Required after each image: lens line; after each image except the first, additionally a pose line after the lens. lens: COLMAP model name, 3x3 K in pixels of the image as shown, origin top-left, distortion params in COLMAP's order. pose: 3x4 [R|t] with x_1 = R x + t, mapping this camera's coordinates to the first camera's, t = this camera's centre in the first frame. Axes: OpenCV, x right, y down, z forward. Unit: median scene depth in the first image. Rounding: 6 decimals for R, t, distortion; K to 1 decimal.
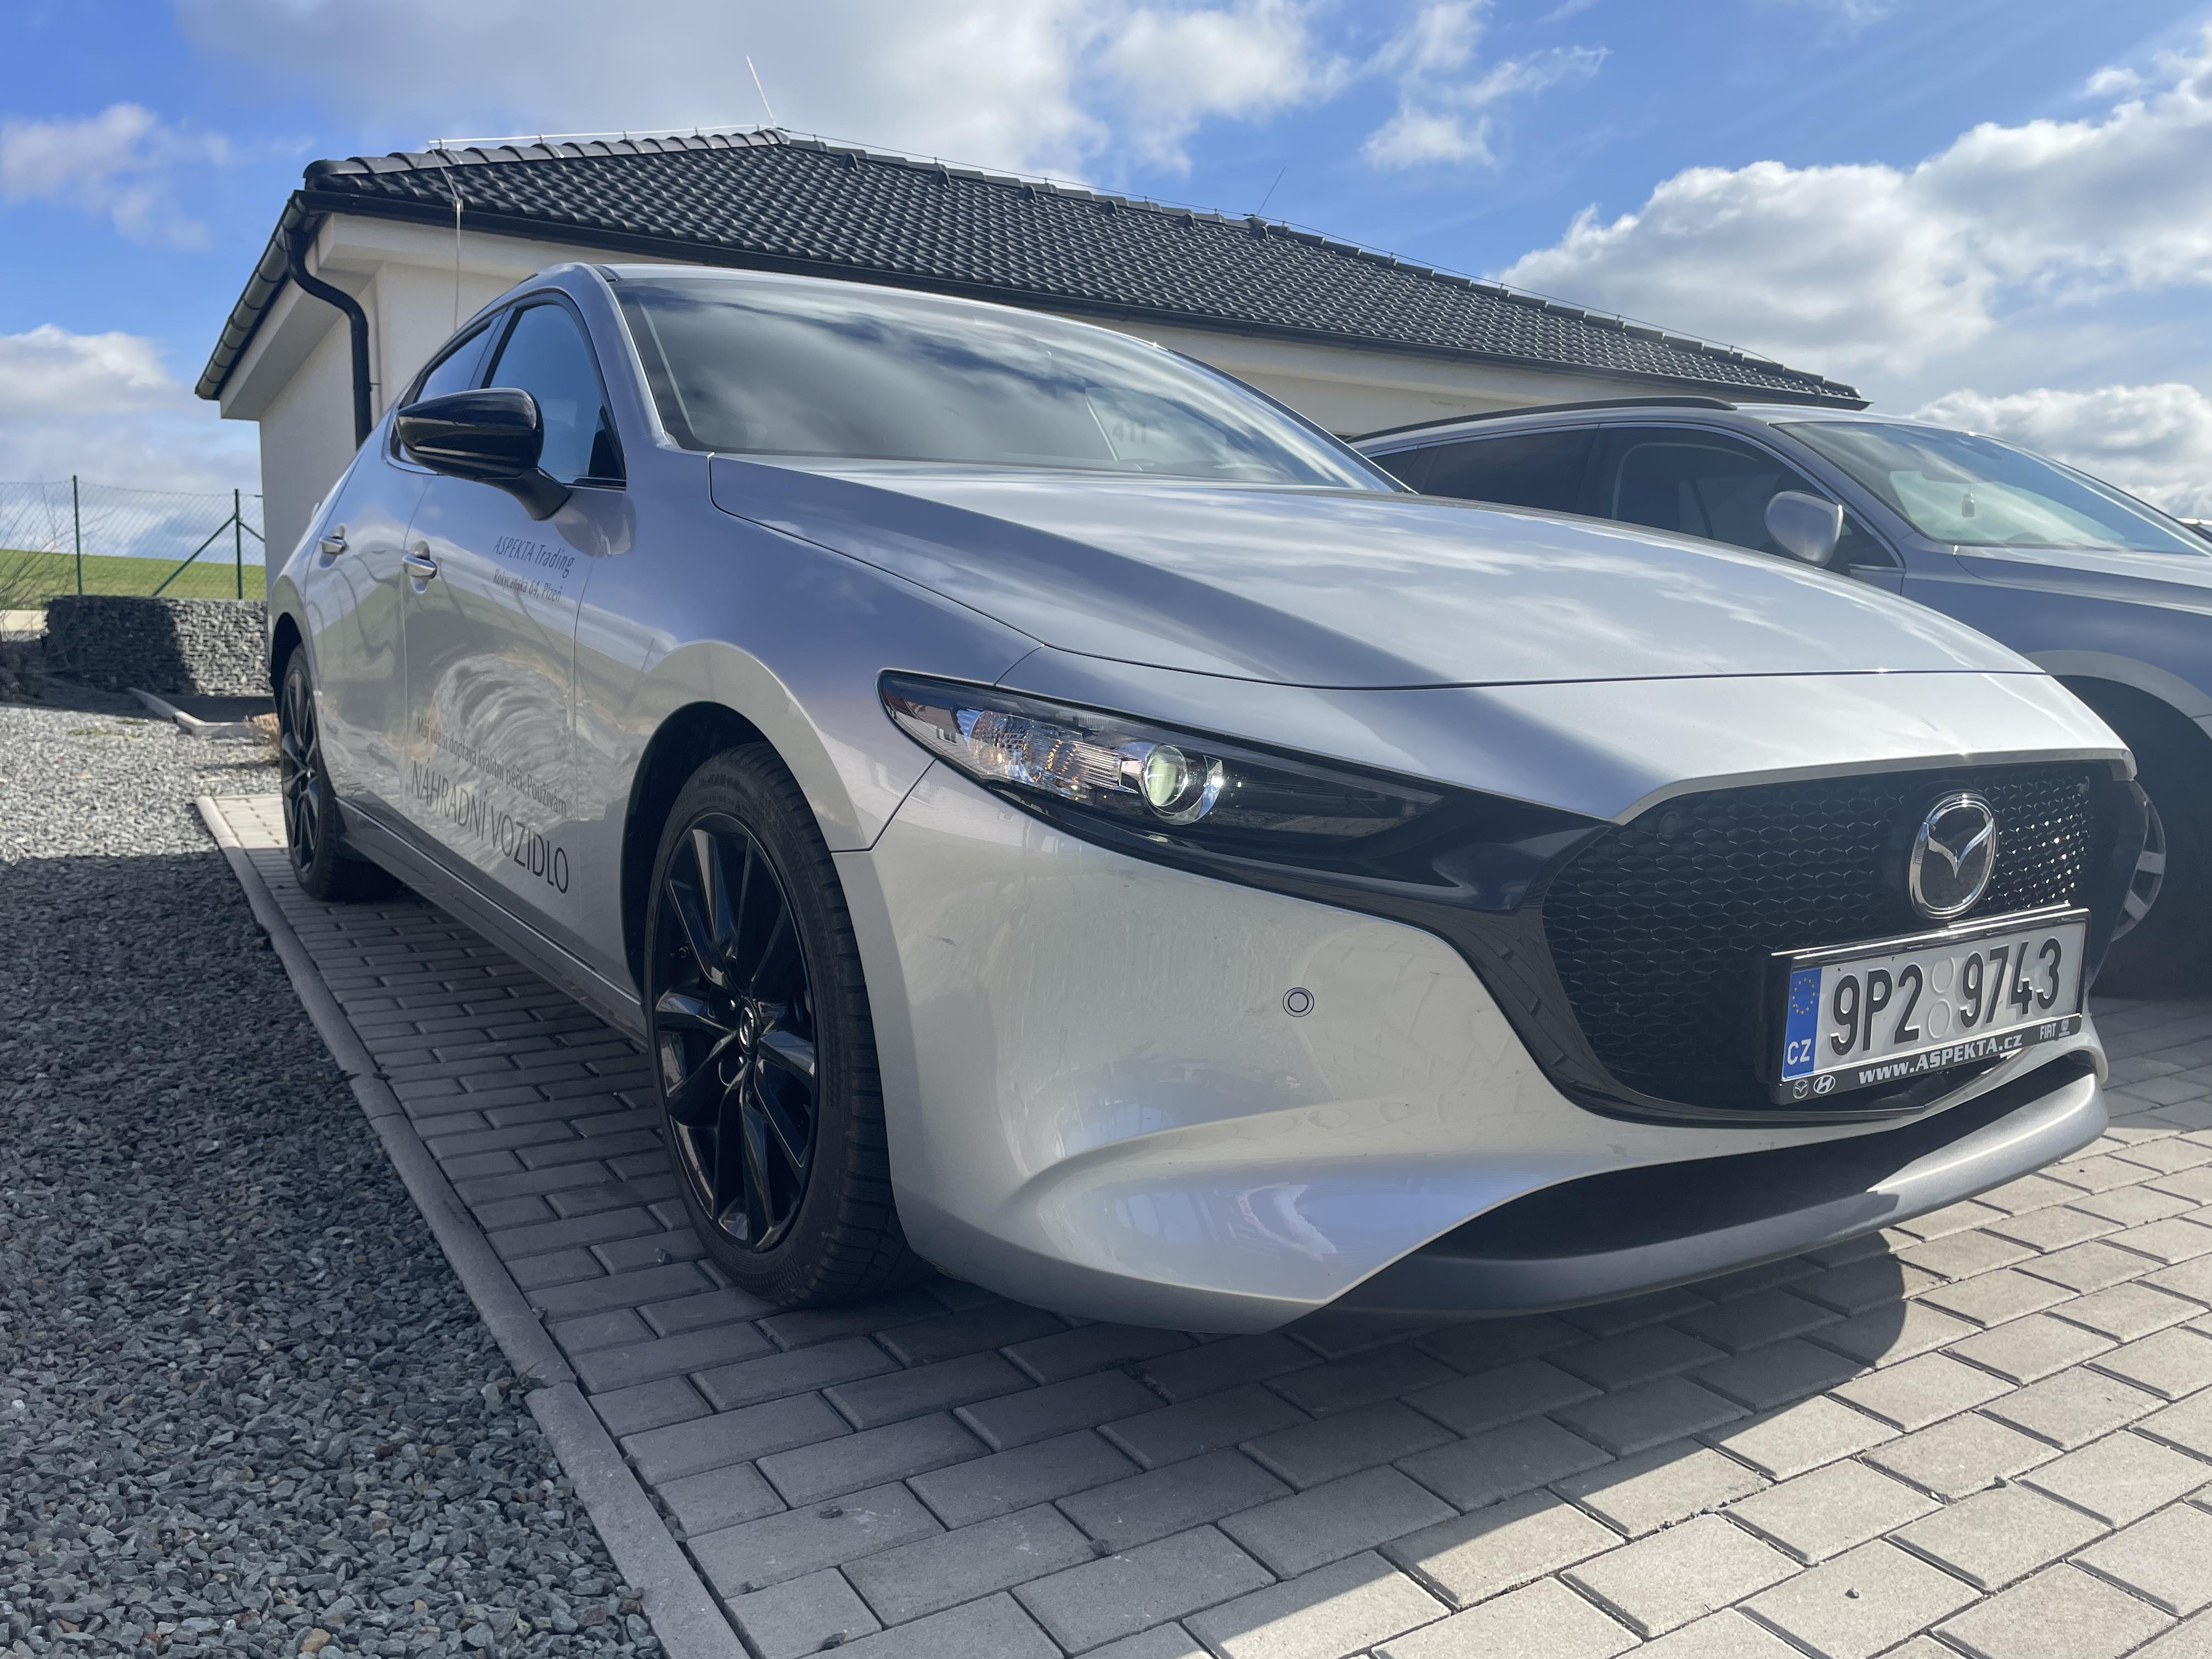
lens RADIAL K [[1700.3, 0, 1106.0], [0, 1700.3, 829.5], [0, 0, 1]] dist [0.094968, -0.132916]
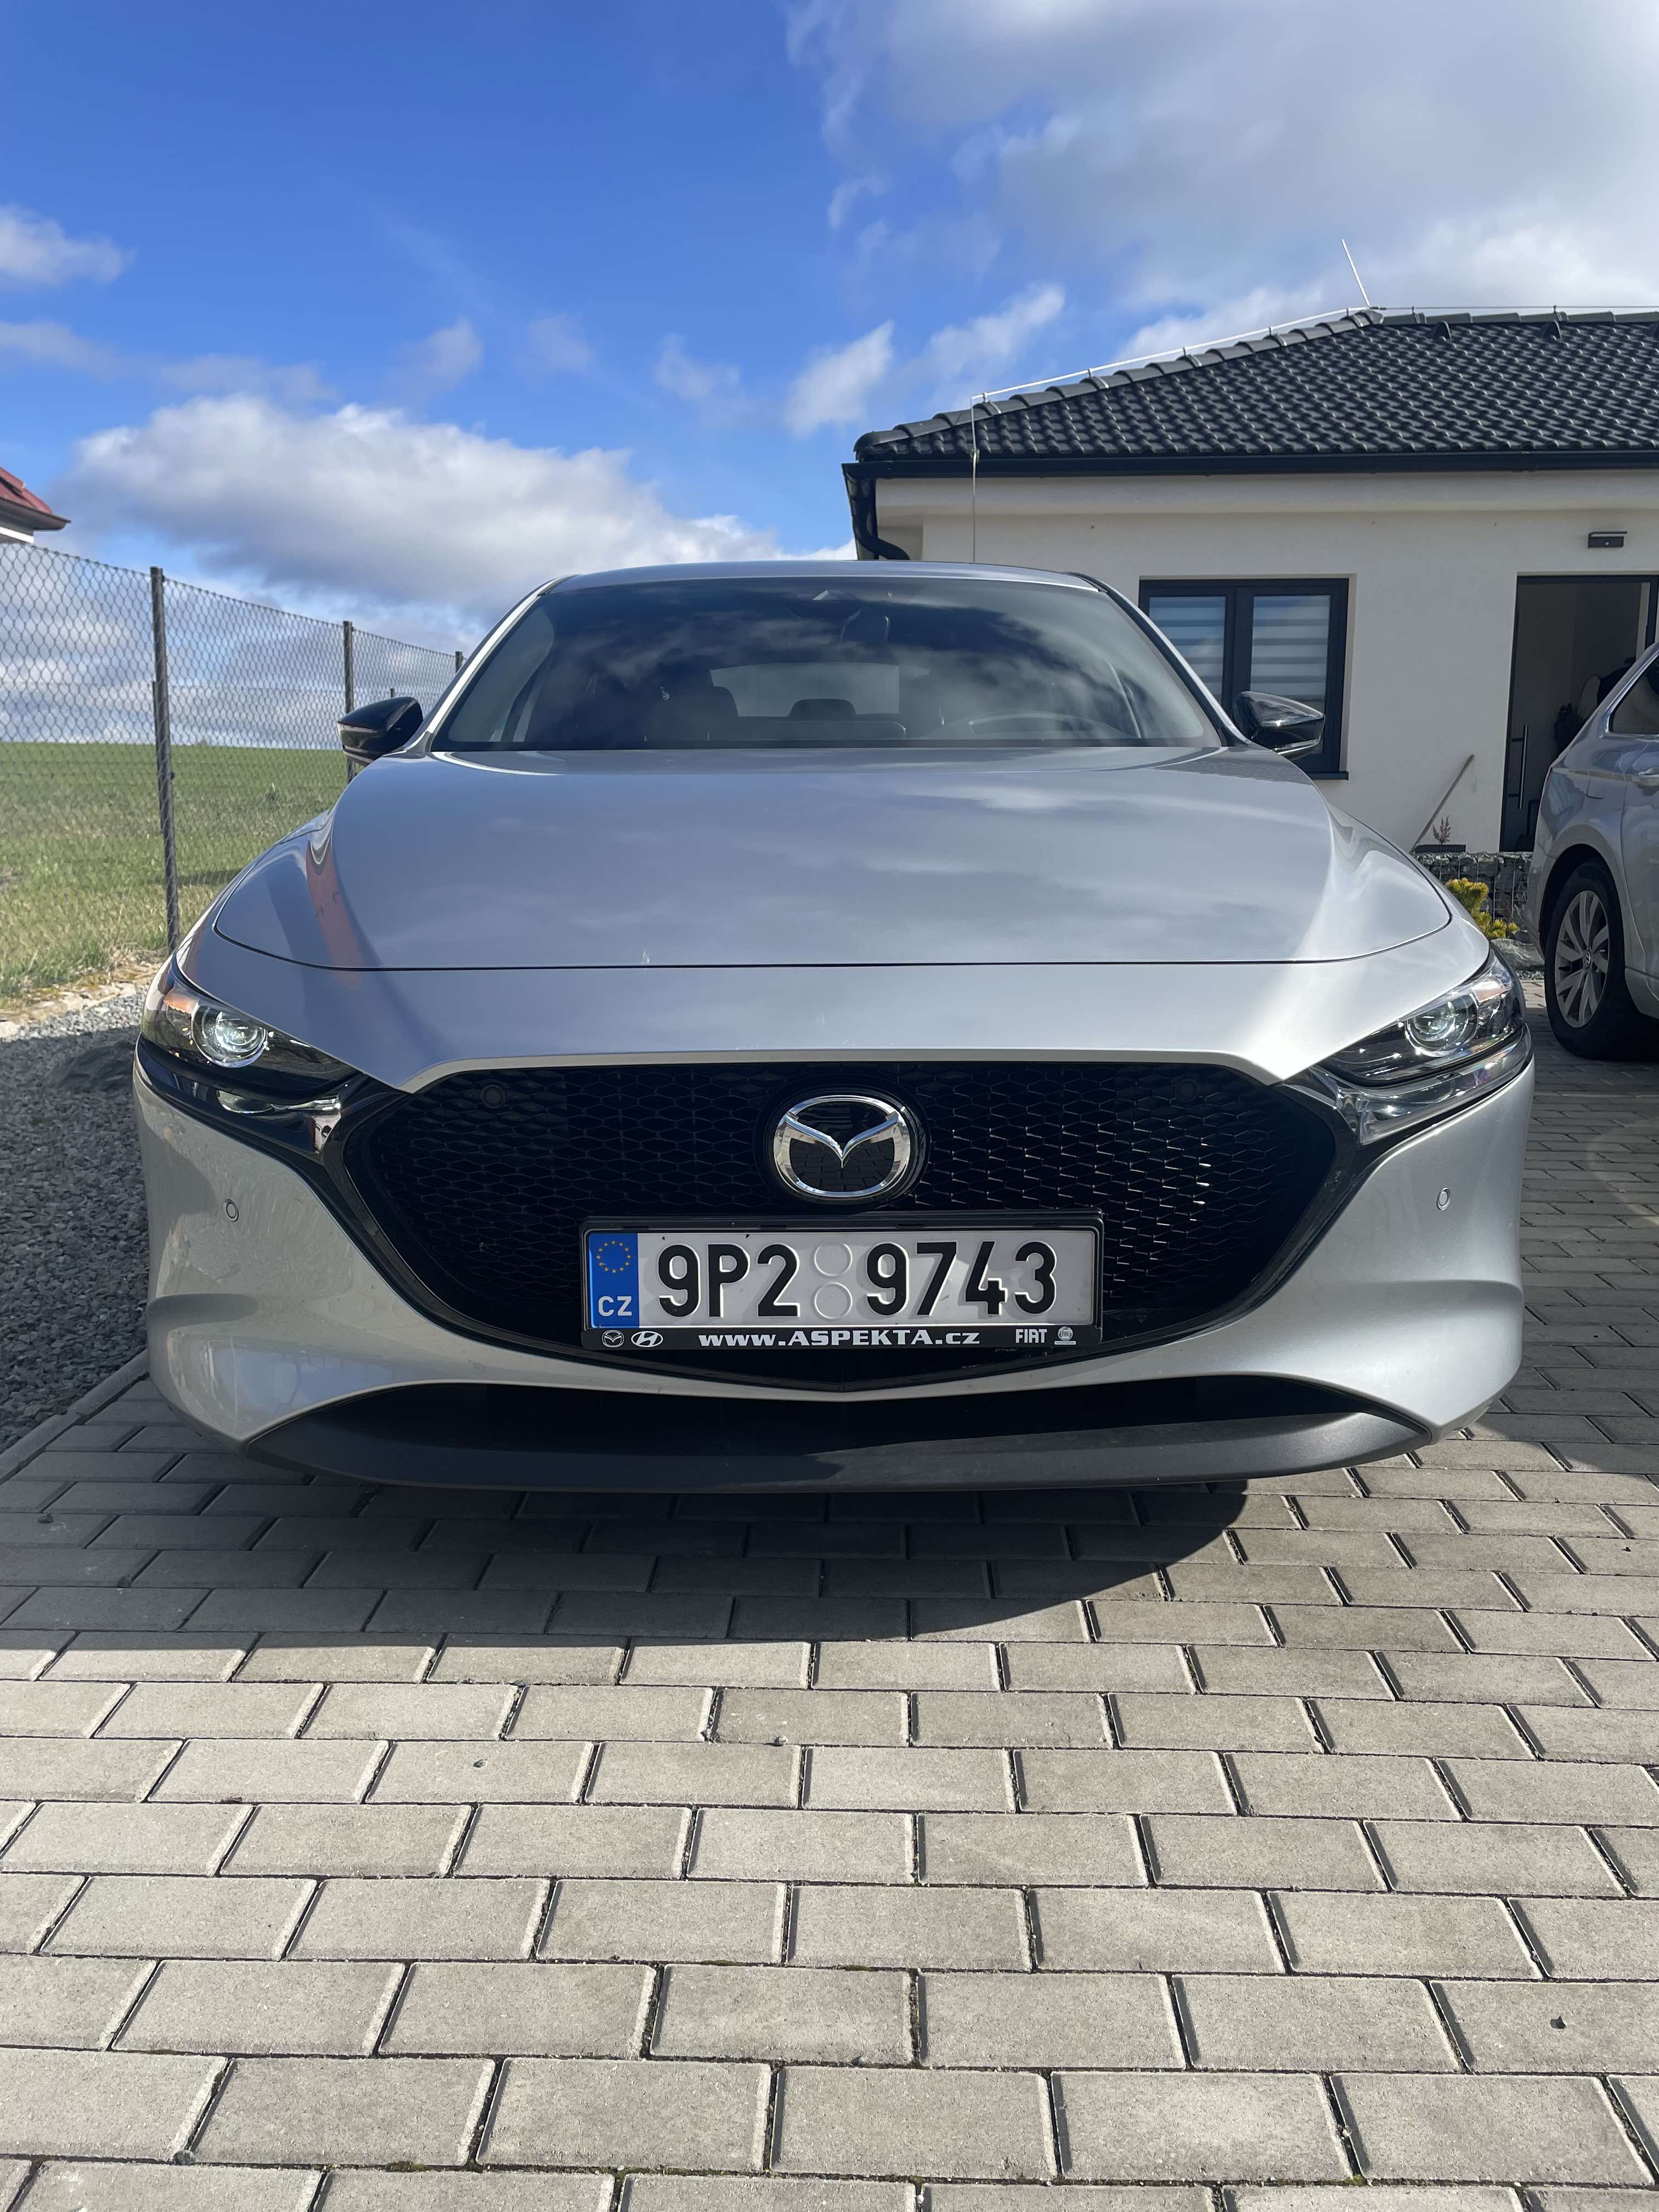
lens RADIAL K [[1700.3, 0, 829.5], [0, 1700.3, 1106.0], [0, 0, 1]] dist [0.094968, -0.132916]
pose [[0.822963, 0.079518, -0.562502, 1.056181], [-0.051359, 0.996515, 0.065732, -0.075568], [0.565768, -0.025206, 0.824179, 0.154982]]
